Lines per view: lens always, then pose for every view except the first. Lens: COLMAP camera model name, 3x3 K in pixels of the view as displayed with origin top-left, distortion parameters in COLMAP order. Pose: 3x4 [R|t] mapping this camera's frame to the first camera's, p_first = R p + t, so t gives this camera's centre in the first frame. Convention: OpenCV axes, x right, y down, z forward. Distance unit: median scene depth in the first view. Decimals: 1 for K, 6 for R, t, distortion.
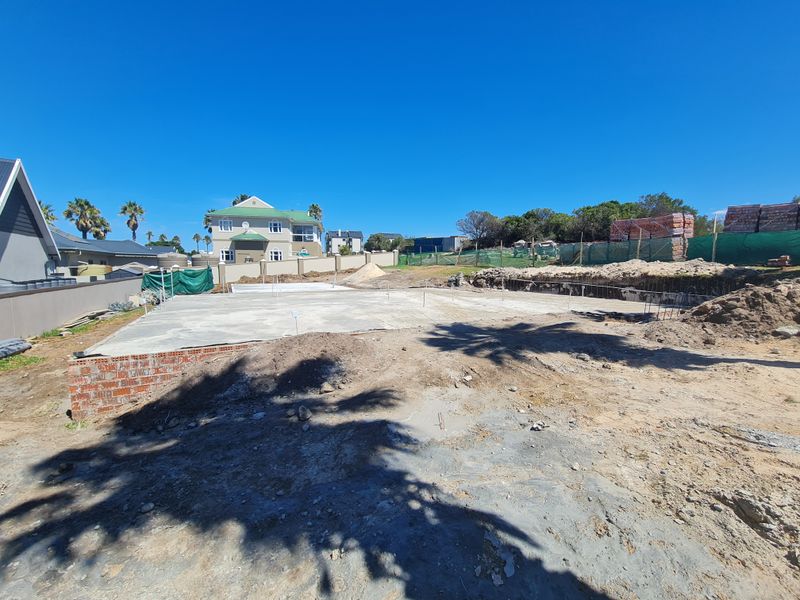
lens RADIAL K [[323.2, 0, 404.0], [0, 323.2, 301.0], [0, 0, 1]] dist [-0.000876, -0.000007]
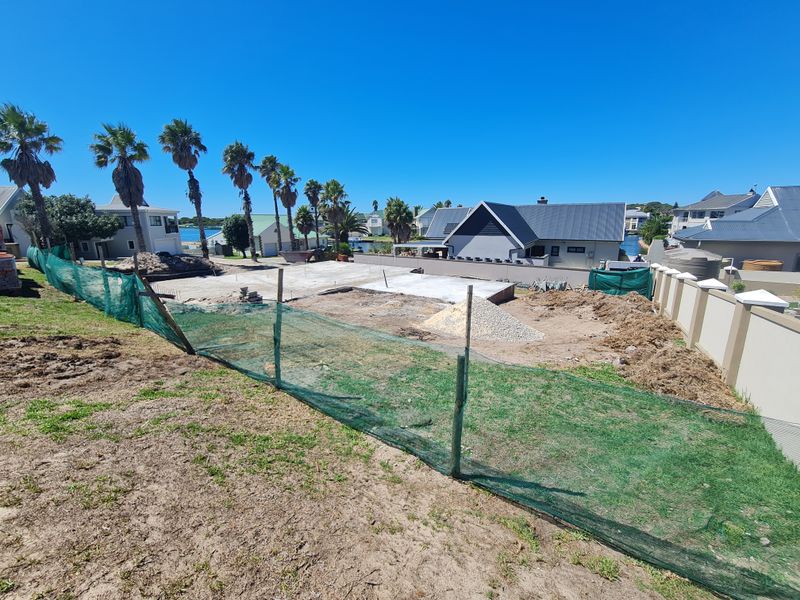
lens RADIAL K [[328.8, 0, 404.2], [0, 328.8, 295.3], [0, 0, 1]] dist [-0.001531, -0.000525]
pose [[-0.892970, 0.099618, -0.438954, 0.093692], [-0.047086, 0.949178, 0.311198, -0.170717], [0.447647, 0.298559, -0.842897, 0.958841]]
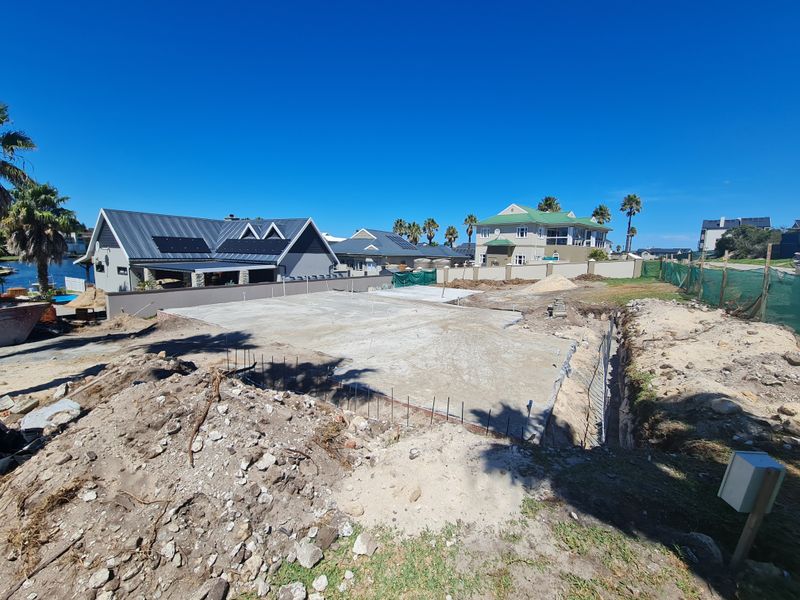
lens RADIAL K [[328.8, 0, 404.2], [0, 328.8, 295.3], [0, 0, 1]] dist [-0.001531, -0.000525]
pose [[0.488237, 0.118736, -0.864596, 0.344673], [-0.121130, 0.990332, 0.067602, -0.054754], [0.864264, 0.071722, 0.497899, 0.170264]]
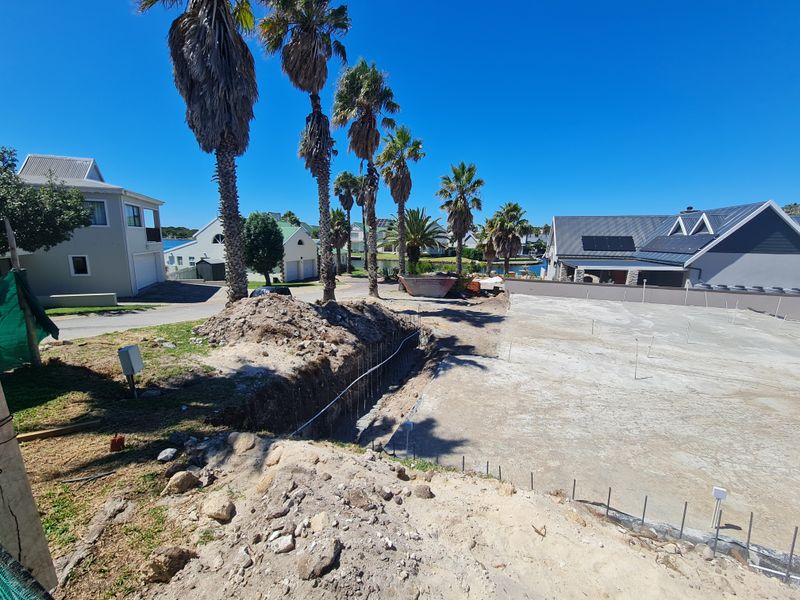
lens RADIAL K [[323.2, 0, 404.0], [0, 323.2, 301.0], [0, 0, 1]] dist [-0.000876, -0.000007]
pose [[-0.747476, 0.107849, -0.655475, 0.331743], [-0.093544, 0.959812, 0.264596, -0.083101], [0.657669, 0.259095, -0.707348, 0.360365]]
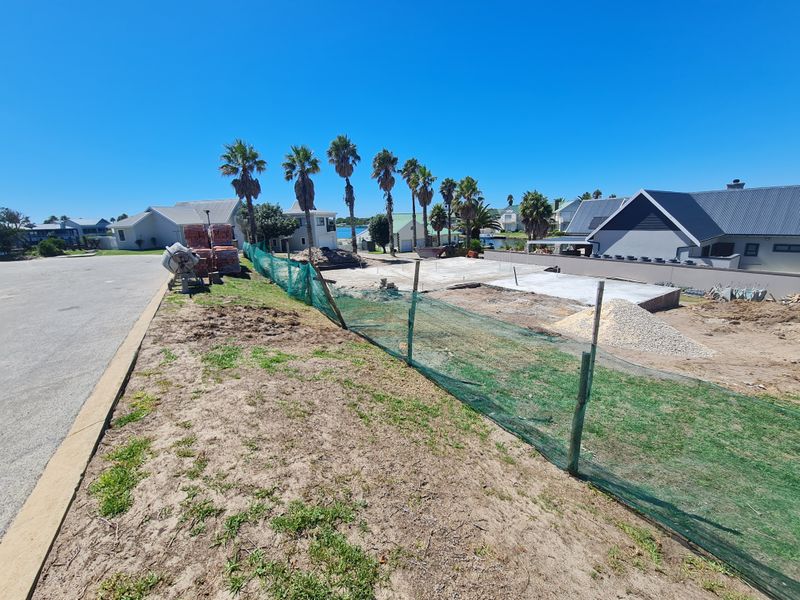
lens RADIAL K [[328.8, 0, 404.2], [0, 328.8, 295.3], [0, 0, 1]] dist [-0.001531, -0.000525]
pose [[-0.996497, 0.043690, -0.071309, 0.096617], [0.018080, 0.945065, 0.326382, -0.172244], [0.081651, 0.323949, -0.942544, 0.969349]]
